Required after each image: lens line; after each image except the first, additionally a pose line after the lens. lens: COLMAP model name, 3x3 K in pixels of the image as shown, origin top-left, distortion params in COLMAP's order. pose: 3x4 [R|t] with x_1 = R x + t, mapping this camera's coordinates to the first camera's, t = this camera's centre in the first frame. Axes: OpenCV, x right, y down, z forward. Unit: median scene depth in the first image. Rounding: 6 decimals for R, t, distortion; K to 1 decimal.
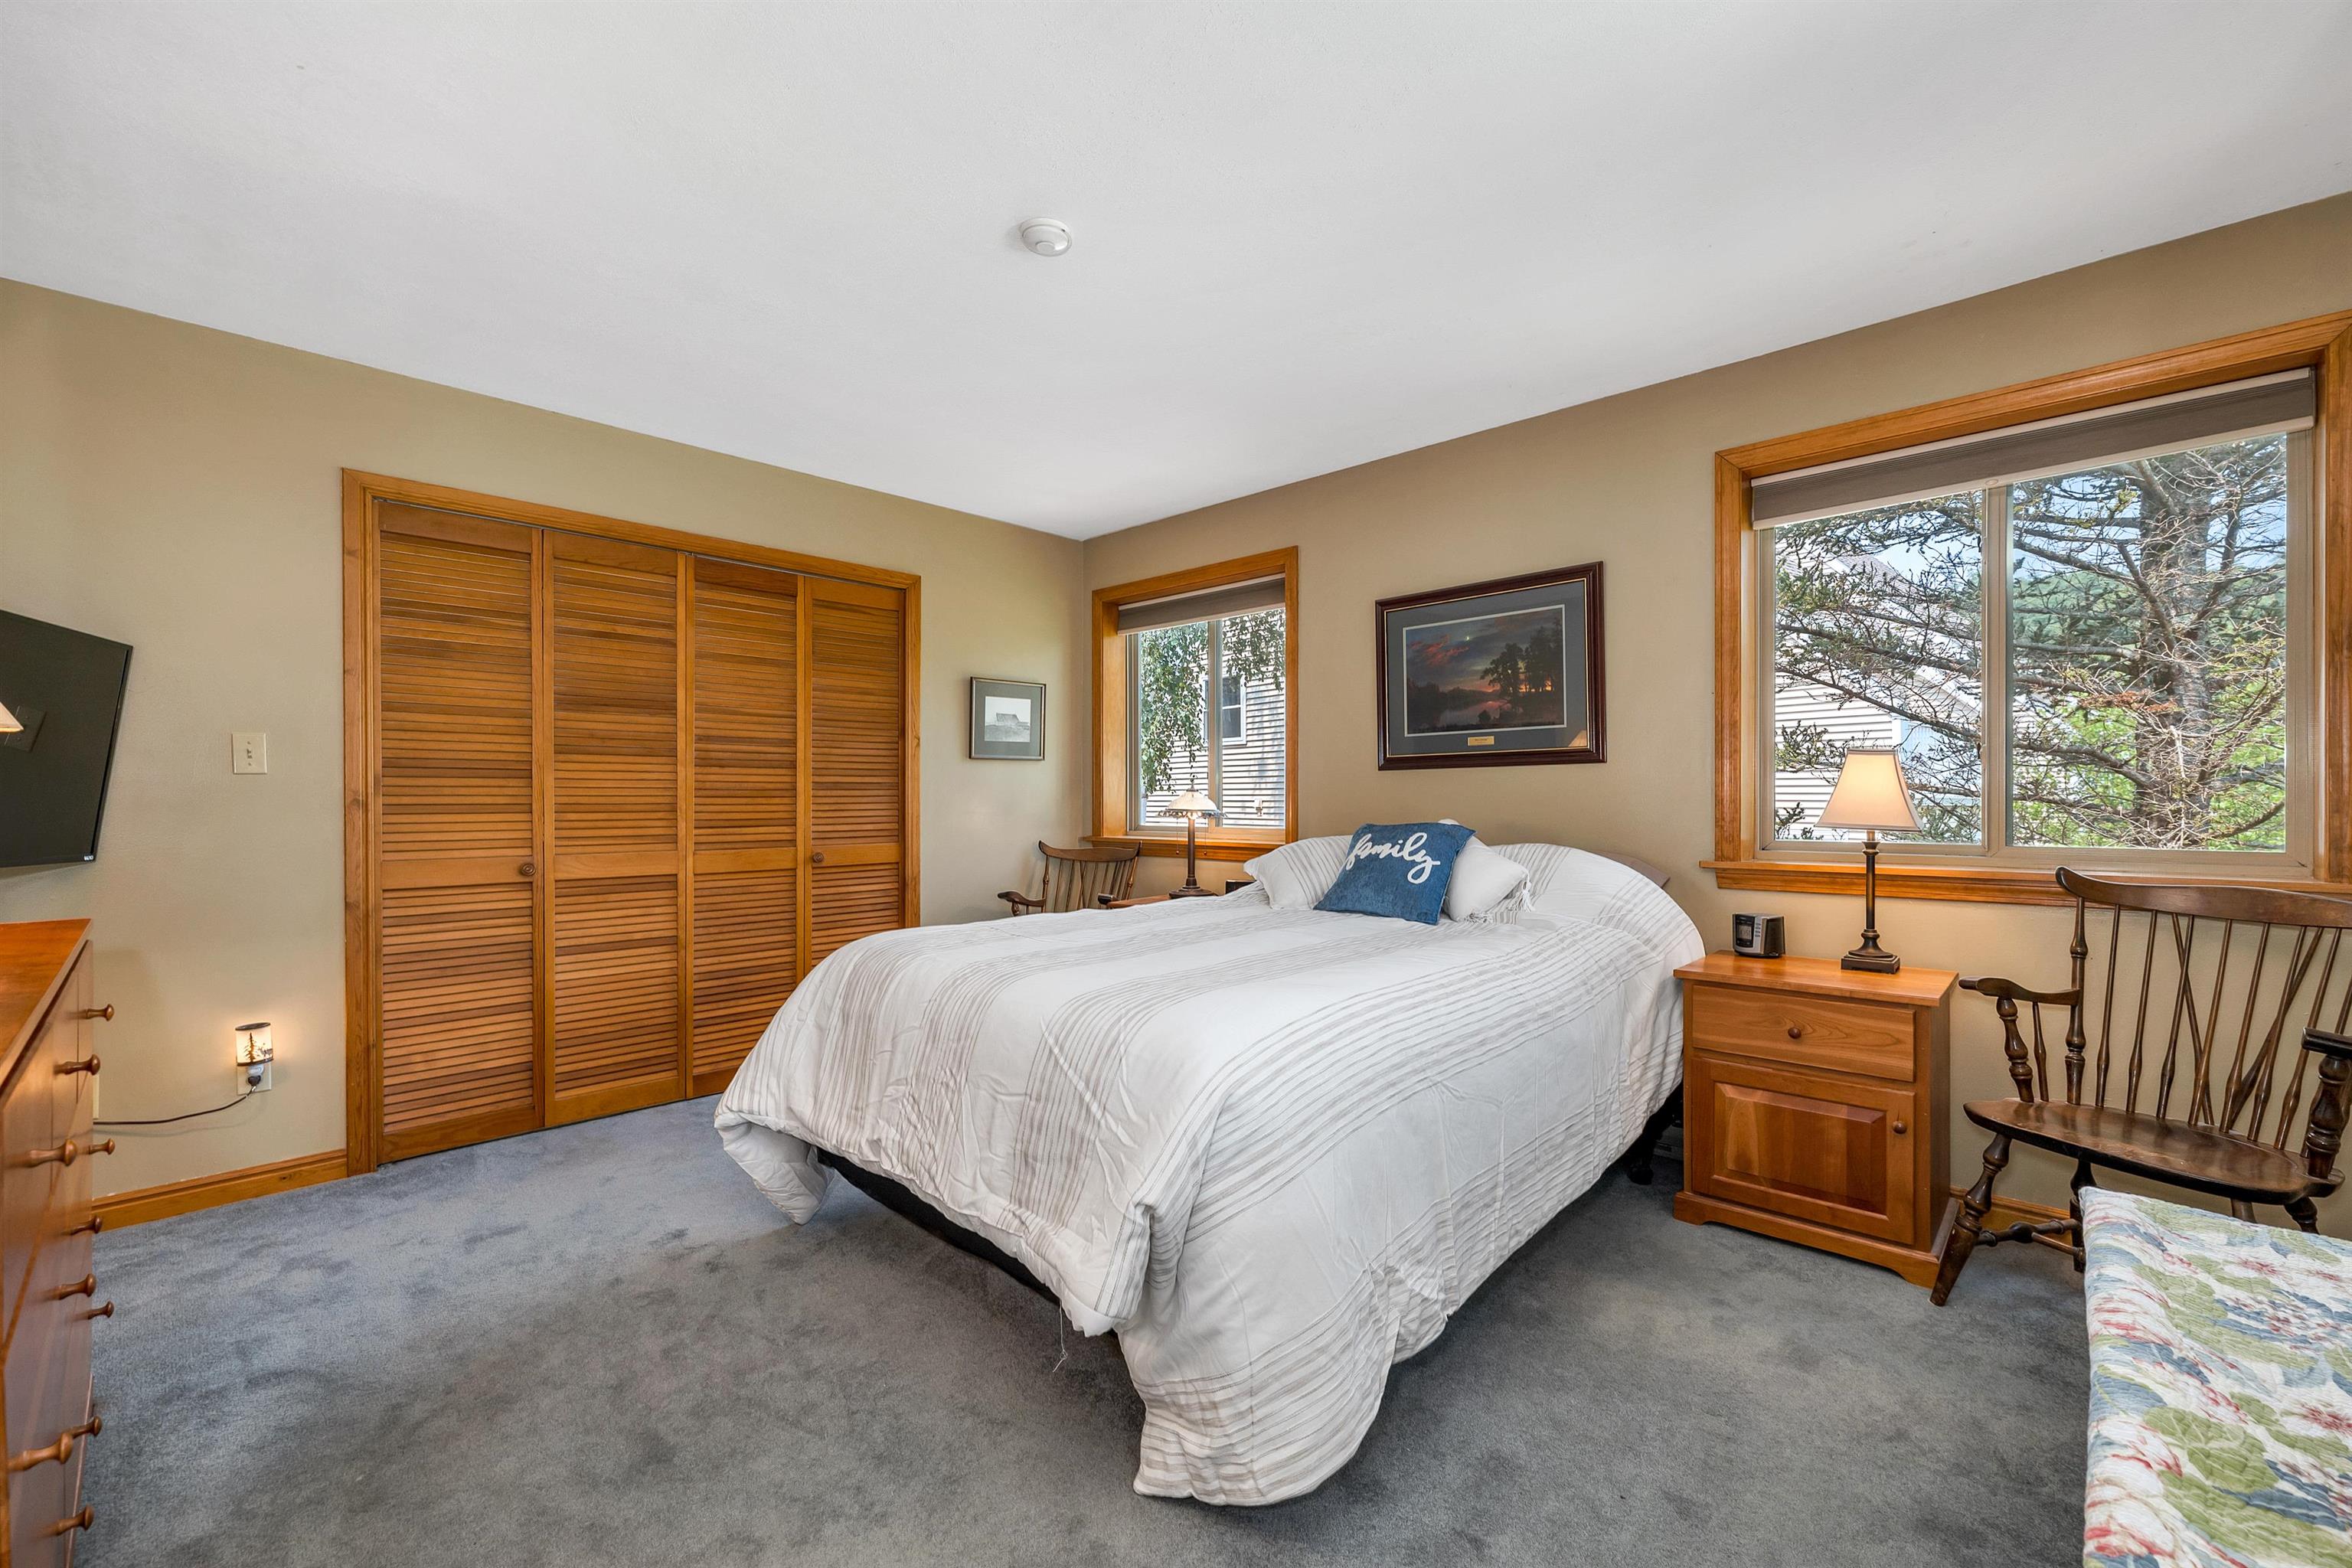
lens RADIAL K [[976.6, 0, 1198.0], [0, 976.6, 800.8], [0, 0, 1]] dist [0.003413, -0.000945]
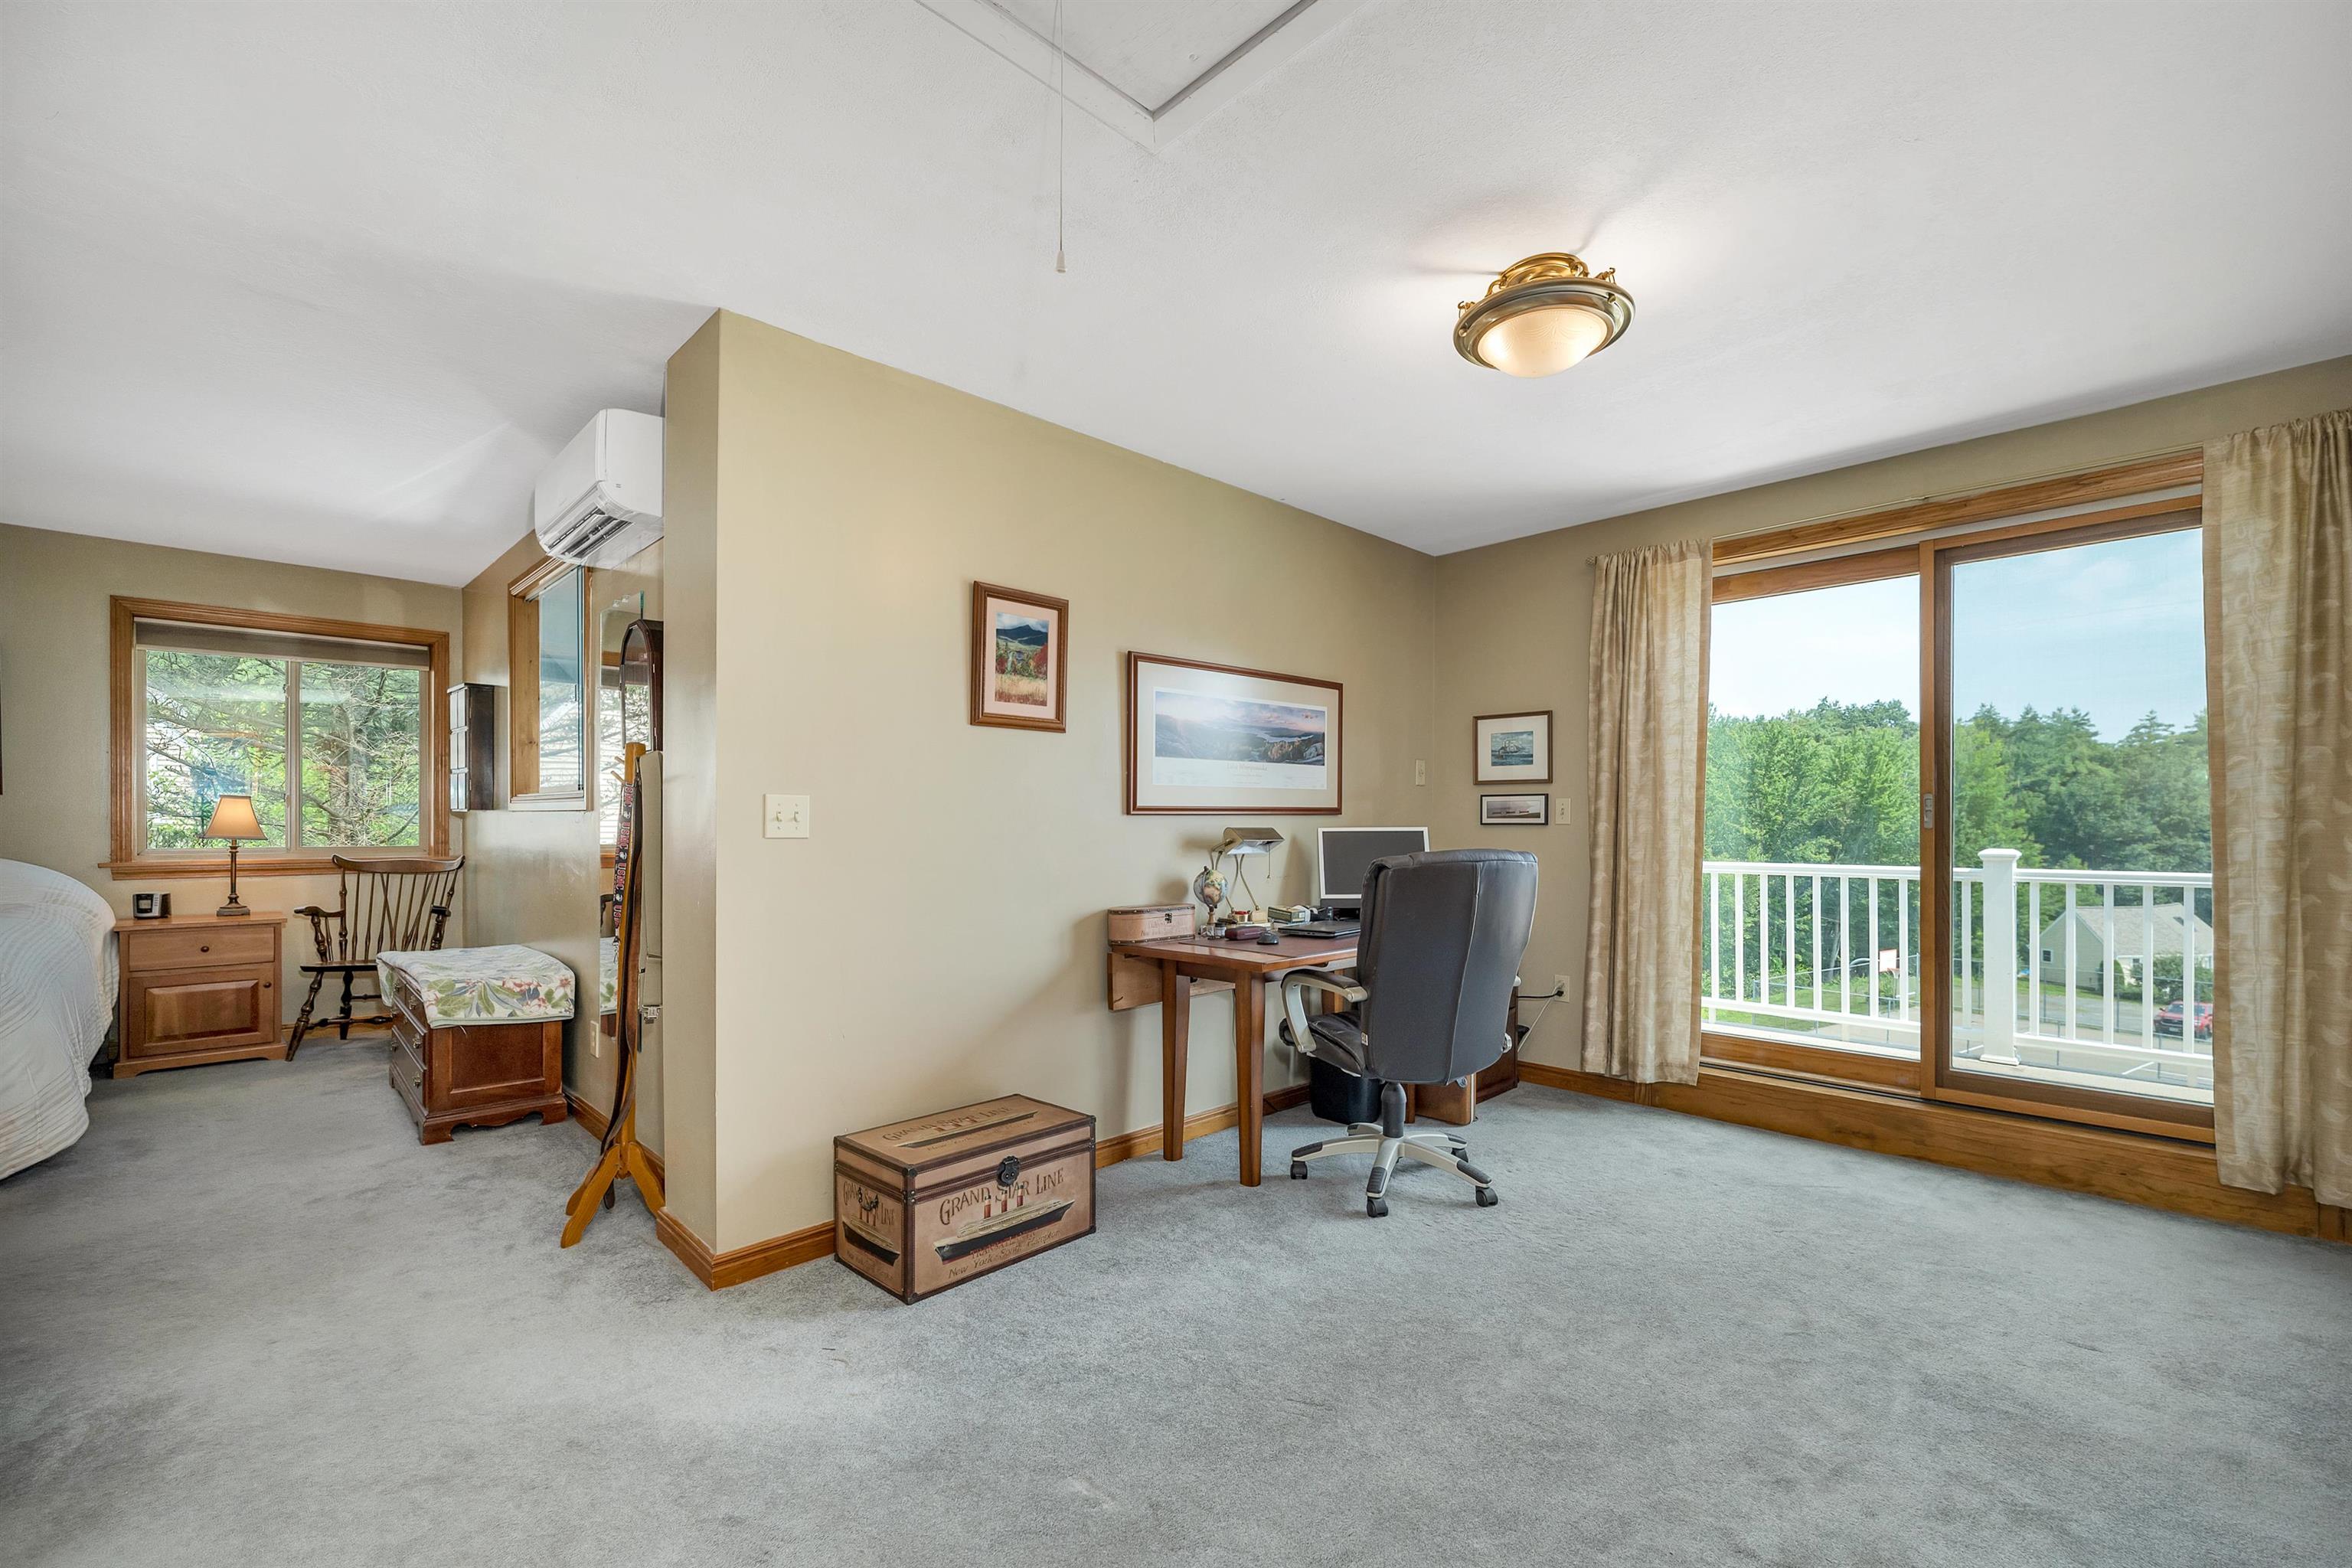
lens RADIAL K [[1012.6, 0, 1166.0], [0, 1012.6, 823.3], [0, 0, 1]] dist [0.001759, -0.000593]
pose [[0.062260, 0.003725, 0.998053, -1.221466], [-0.006994, 0.999970, -0.003295, -0.007138], [-0.998035, -0.006775, 0.062284, -0.955926]]
